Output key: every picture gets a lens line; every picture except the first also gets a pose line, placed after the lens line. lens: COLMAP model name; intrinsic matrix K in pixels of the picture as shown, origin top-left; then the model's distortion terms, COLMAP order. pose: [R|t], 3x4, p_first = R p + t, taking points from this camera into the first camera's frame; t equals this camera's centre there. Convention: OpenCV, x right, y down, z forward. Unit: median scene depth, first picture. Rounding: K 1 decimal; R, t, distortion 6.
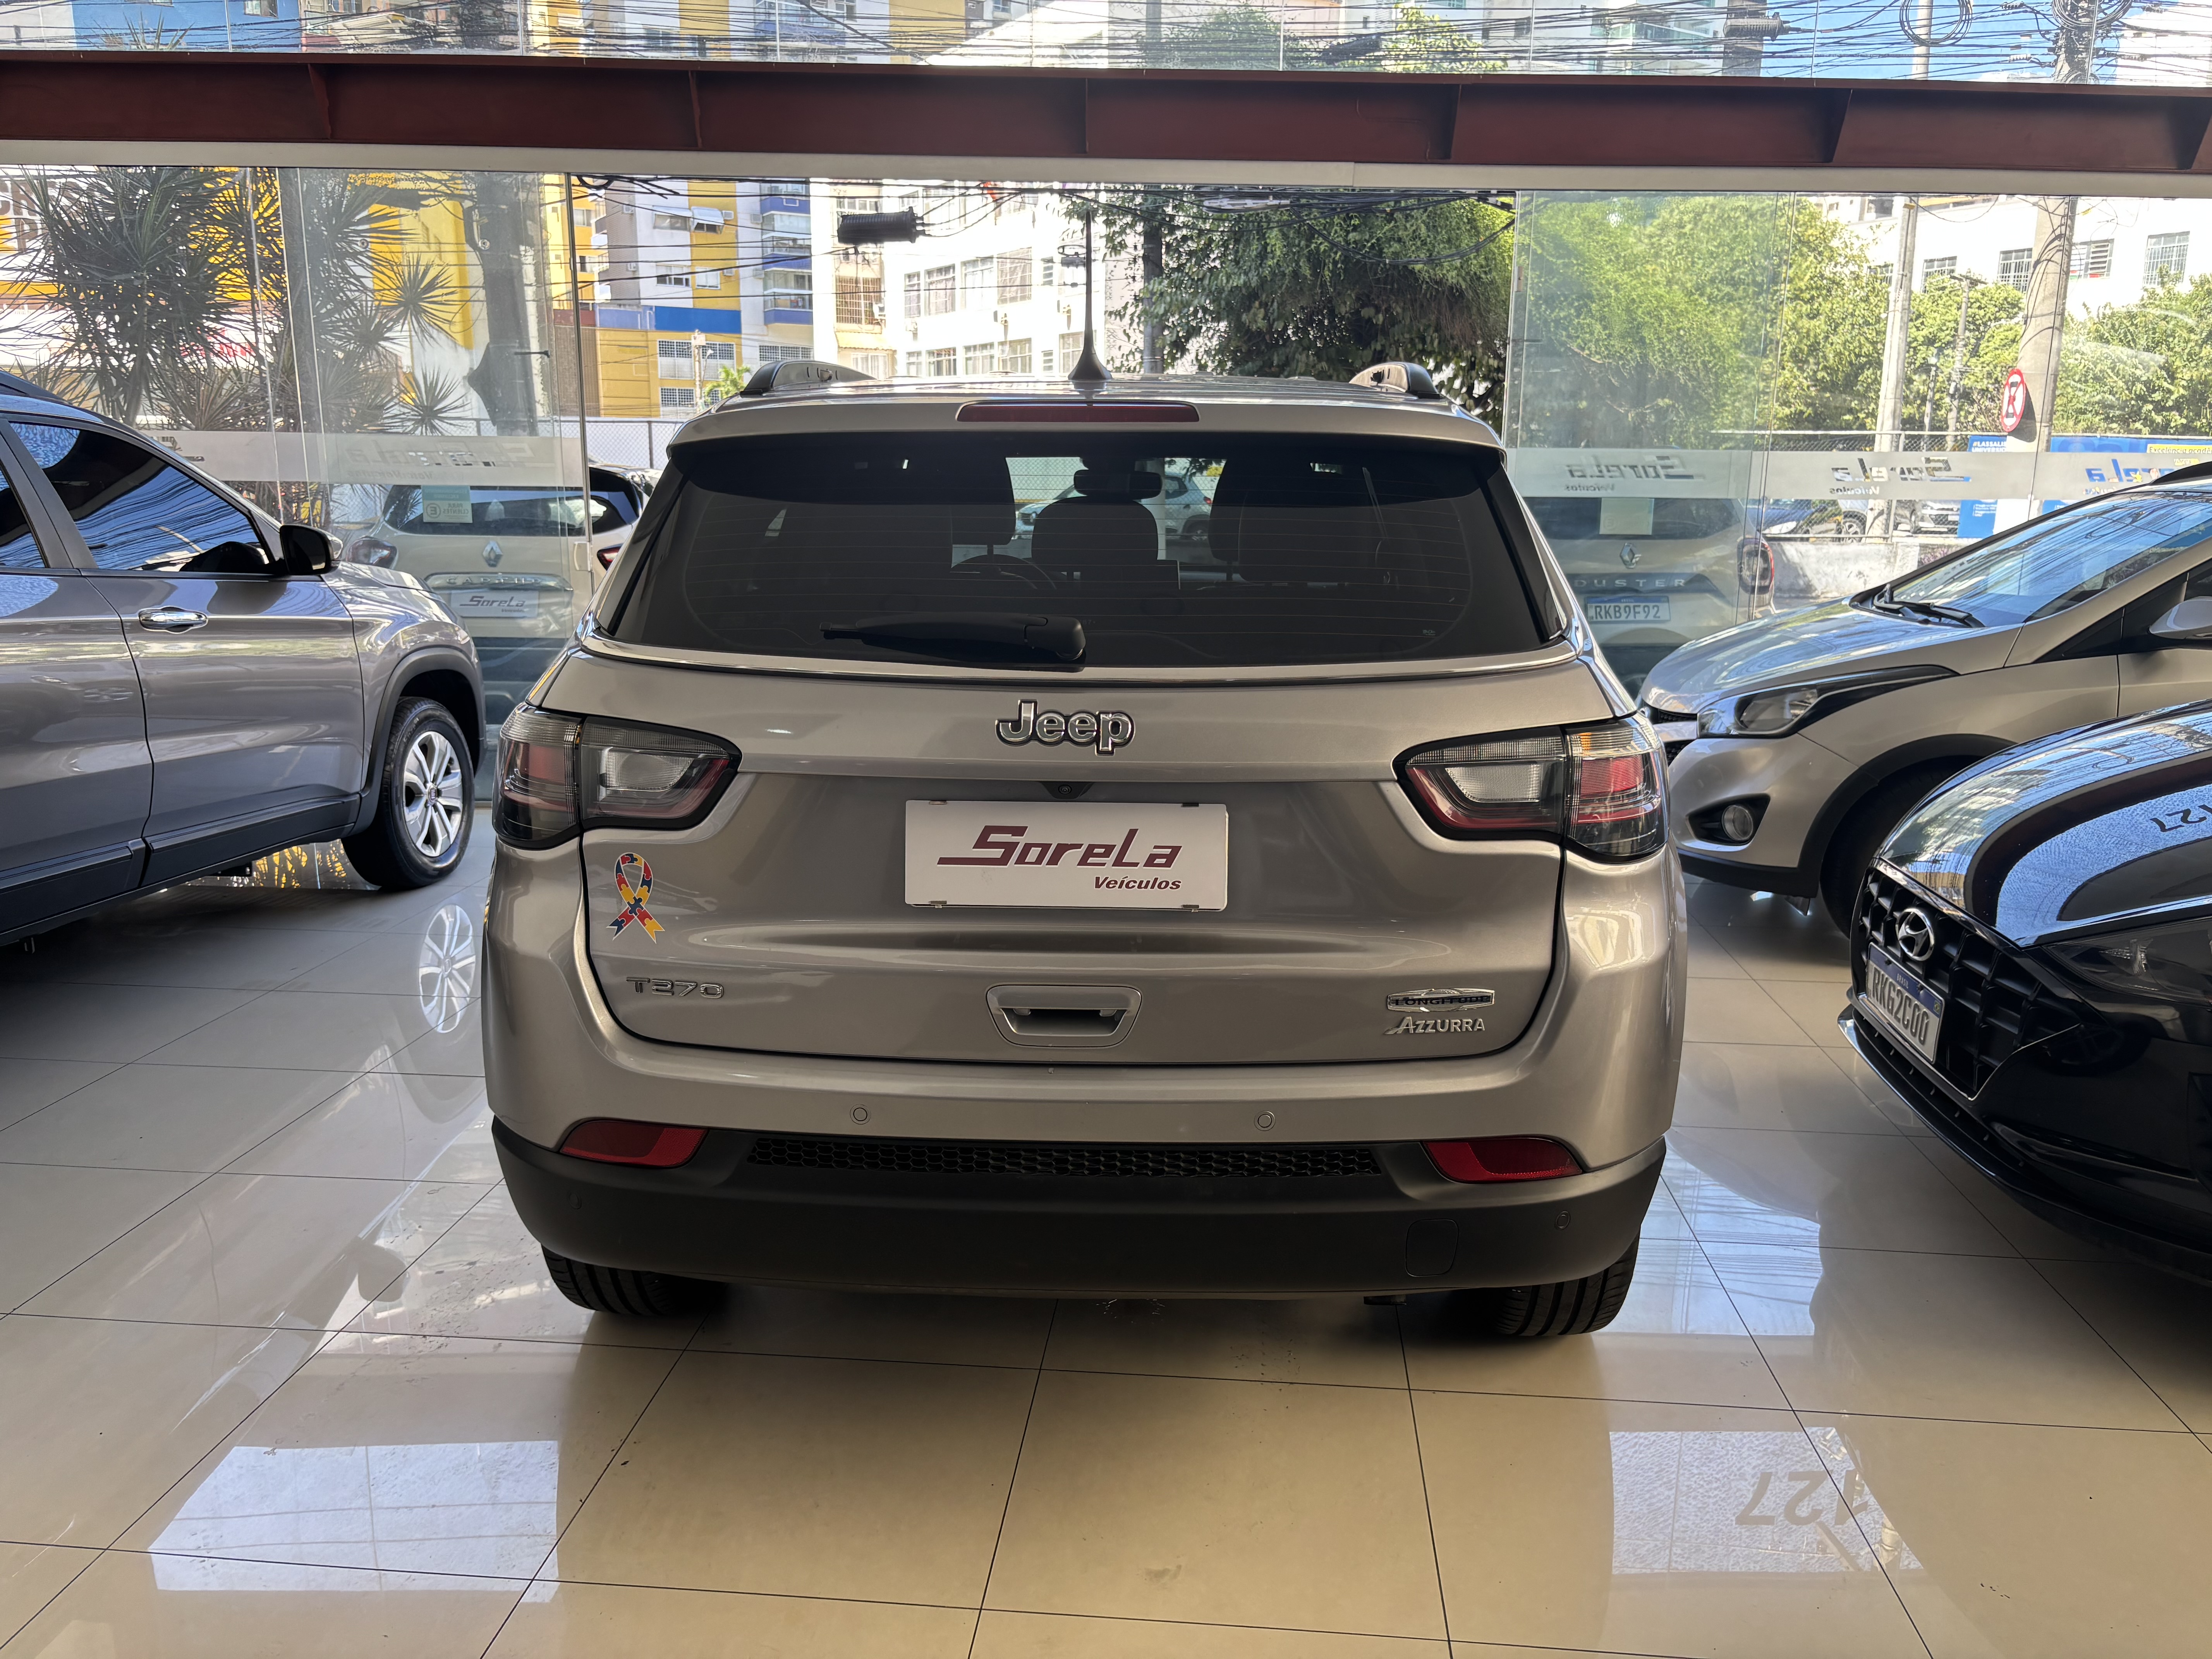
lens RADIAL K [[1688.9, 0, 1106.0], [0, 1688.9, 829.5], [0, 0, 1]] dist [-0.003106, -0.000803]
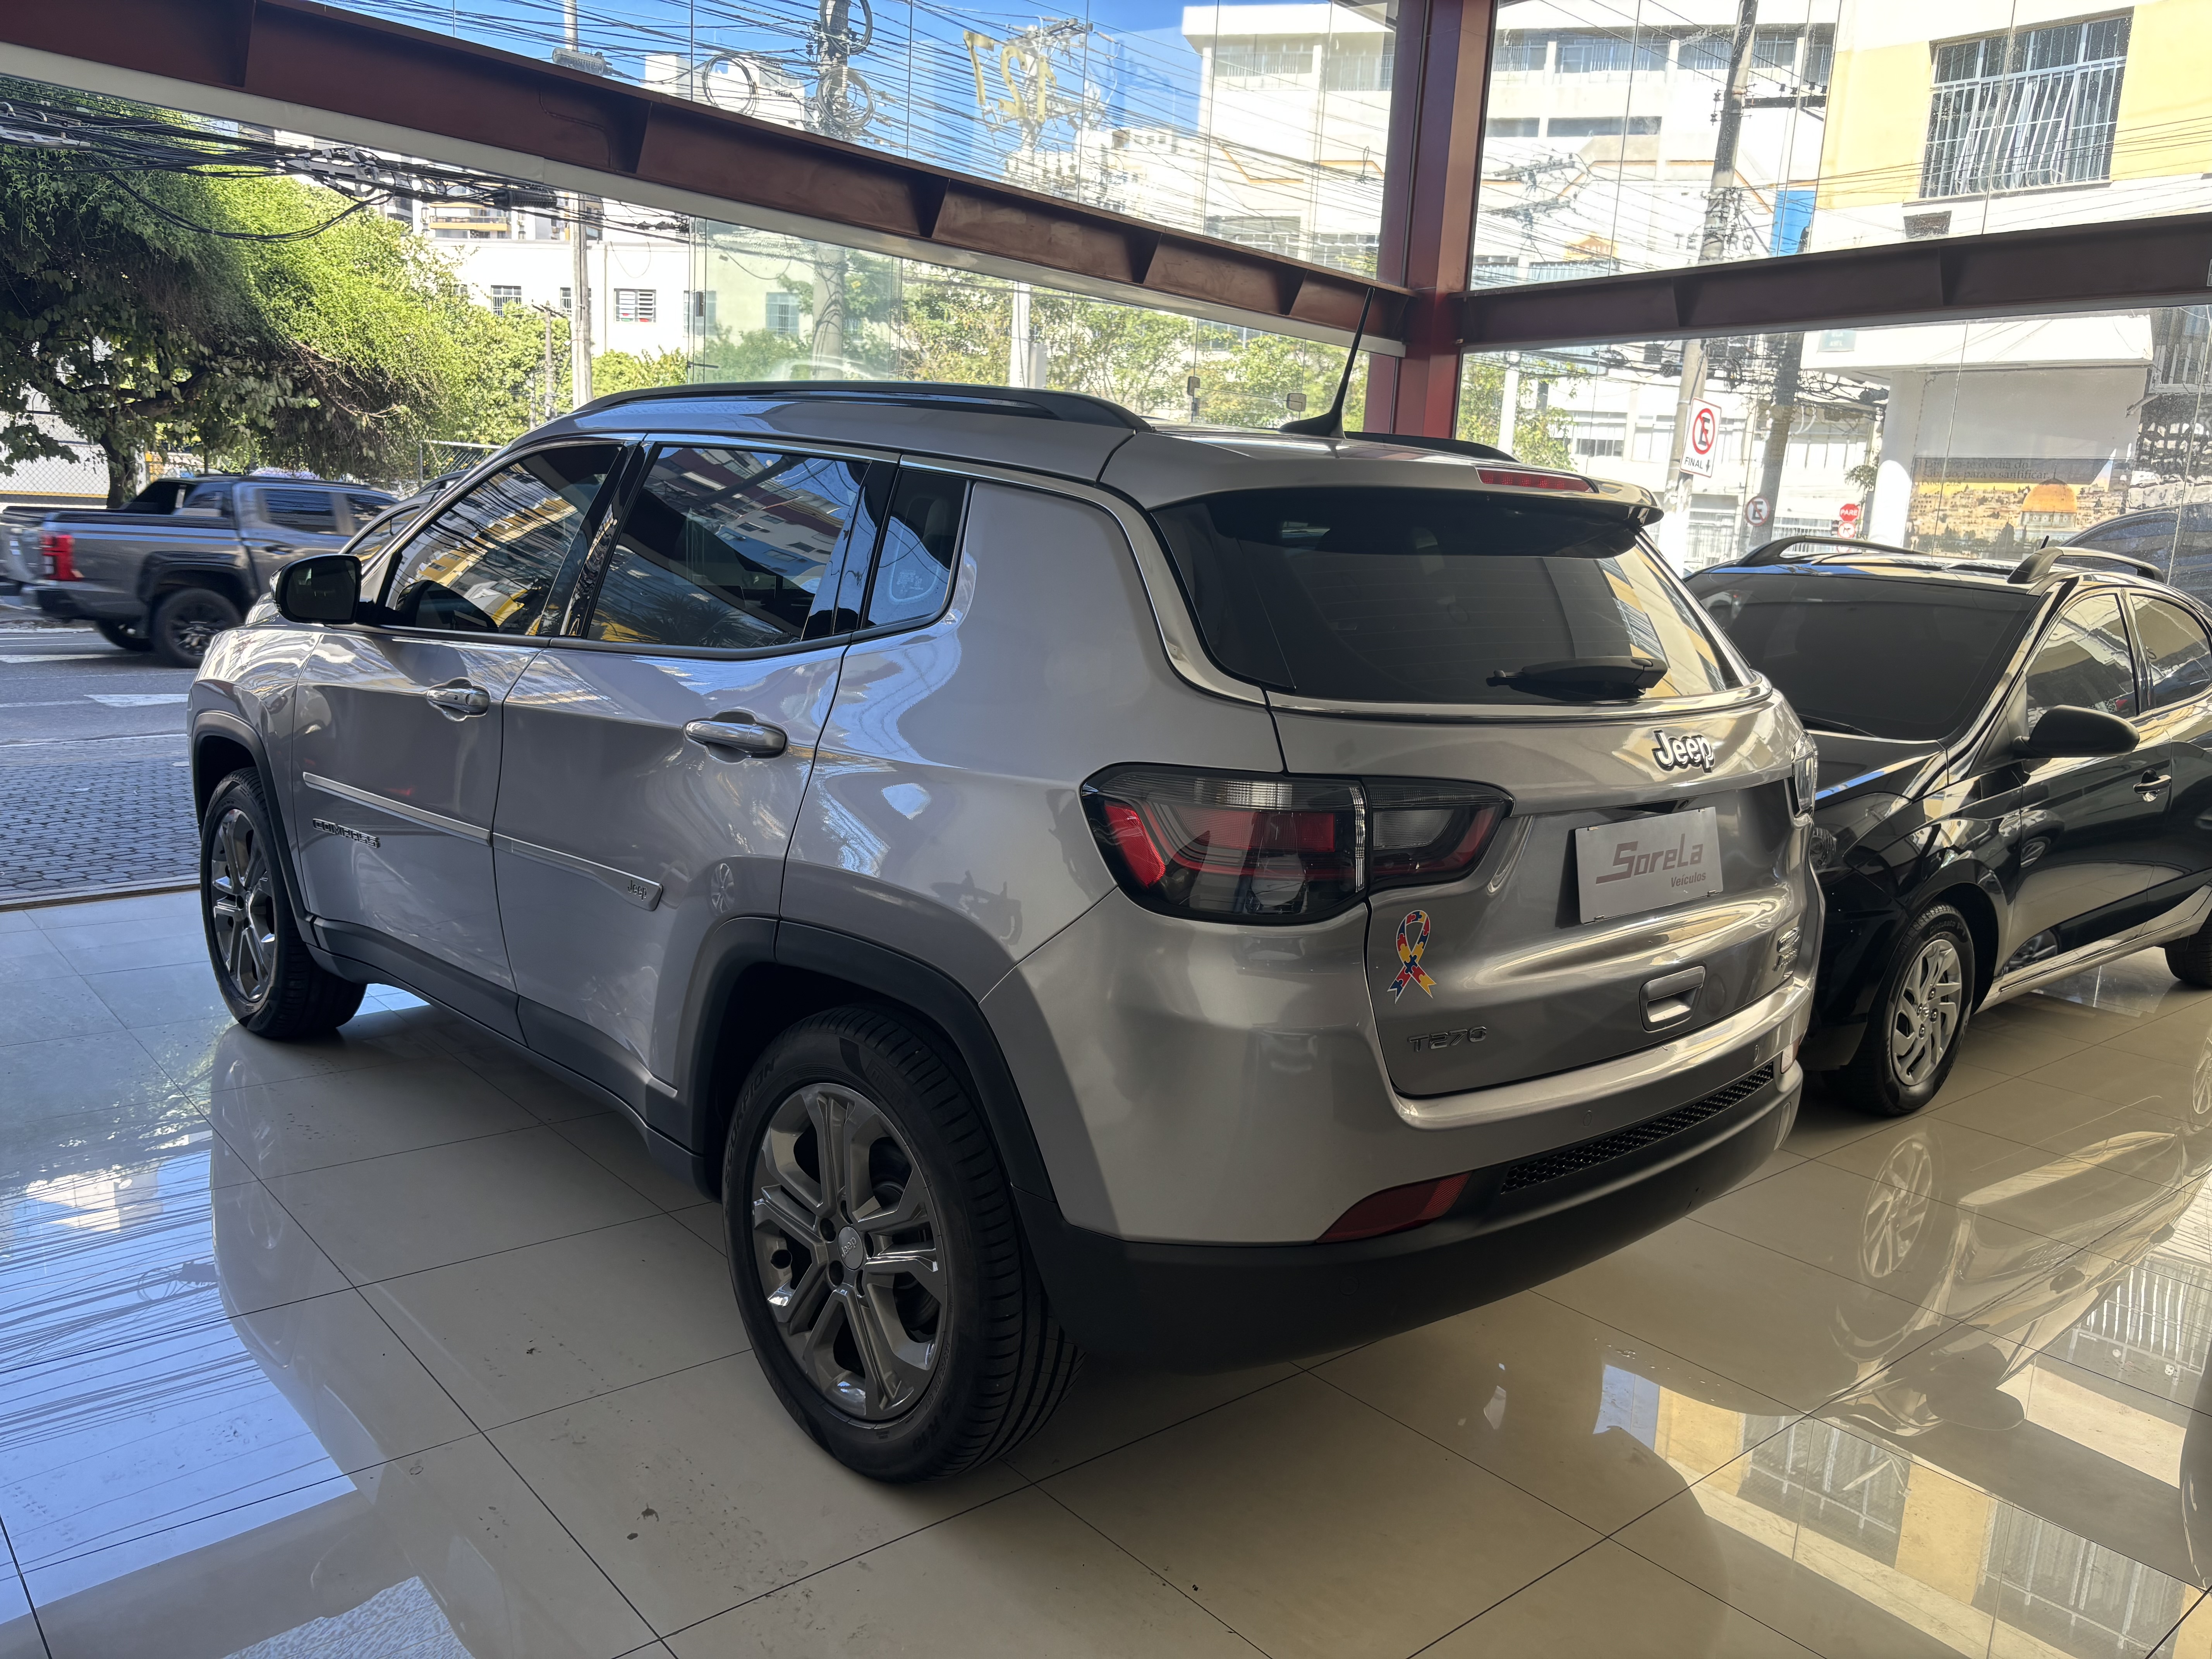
lens RADIAL K [[1688.9, 0, 1106.0], [0, 1688.9, 829.5], [0, 0, 1]] dist [-0.003106, -0.000803]
pose [[0.692798, -0.091355, 0.715322, -0.205609], [0.094805, 0.994872, 0.035238, -0.015581], [-0.714873, 0.043403, 0.697906, 0.083083]]
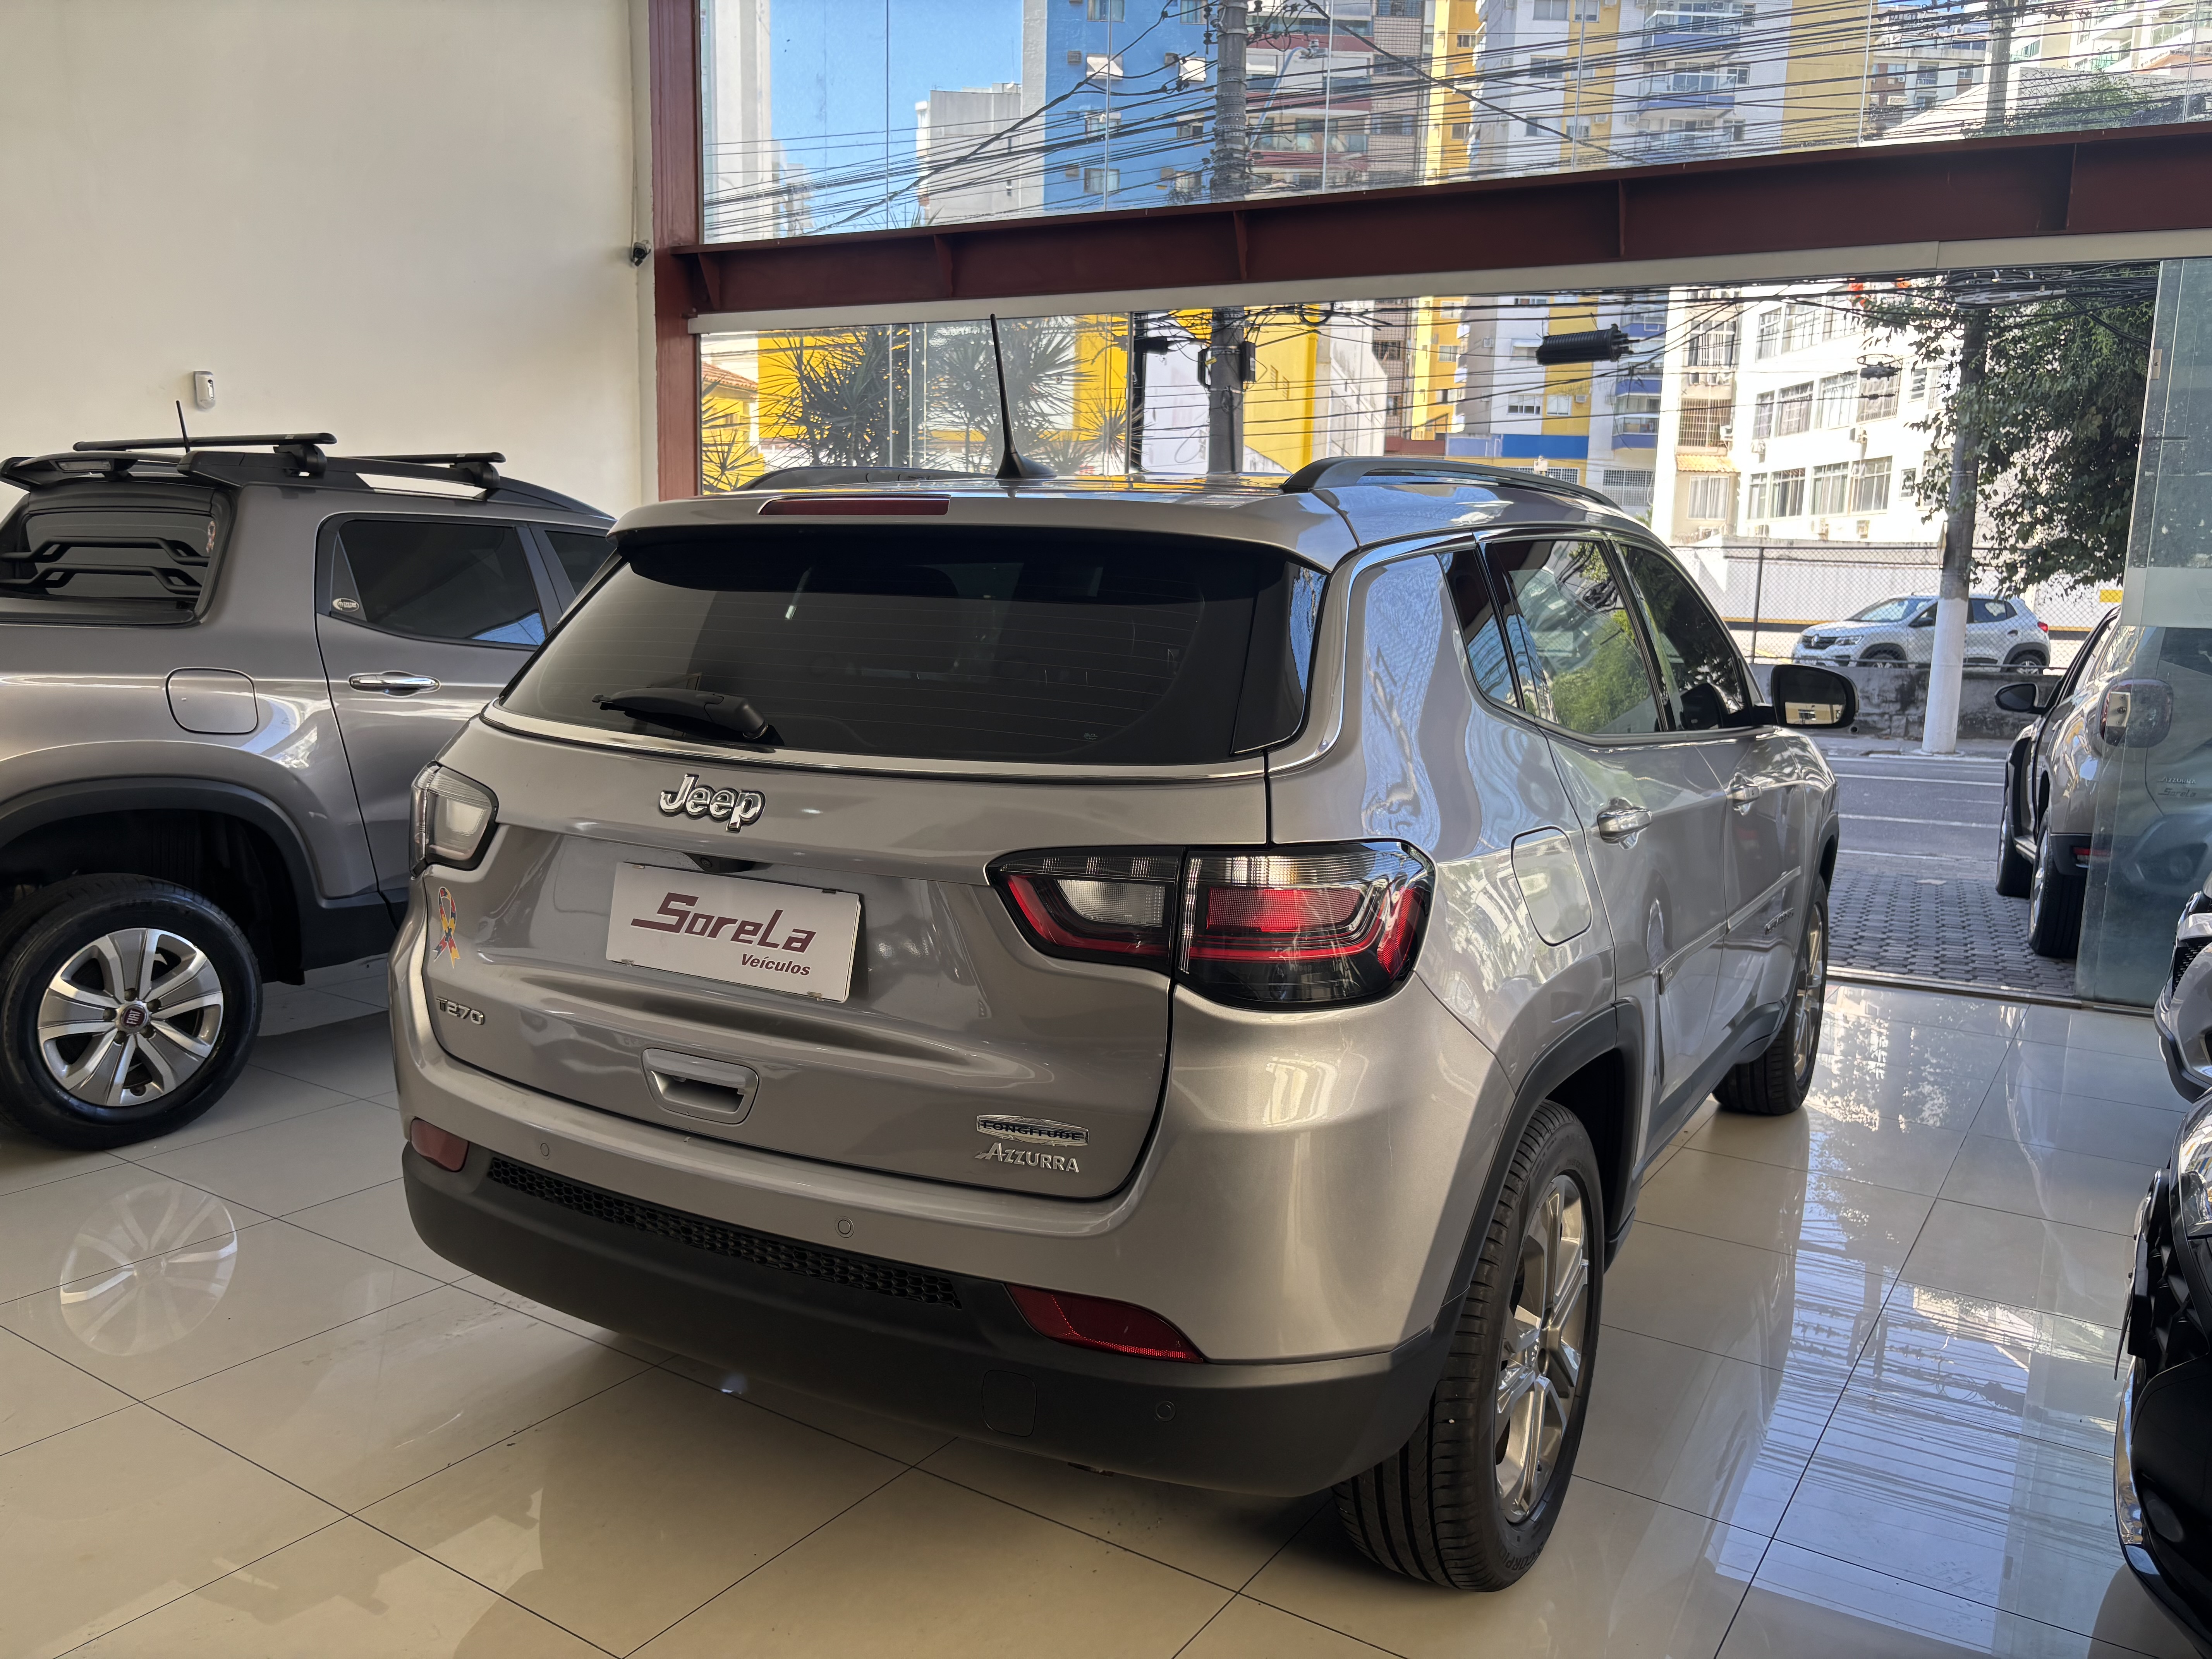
lens RADIAL K [[1688.9, 0, 1106.0], [0, 1688.9, 829.5], [0, 0, 1]] dist [-0.003106, -0.000803]
pose [[0.879343, 0.077710, -0.469805, 0.120242], [-0.111068, 0.992853, -0.043661, -0.004718], [0.463055, 0.090573, 0.881690, 0.036366]]
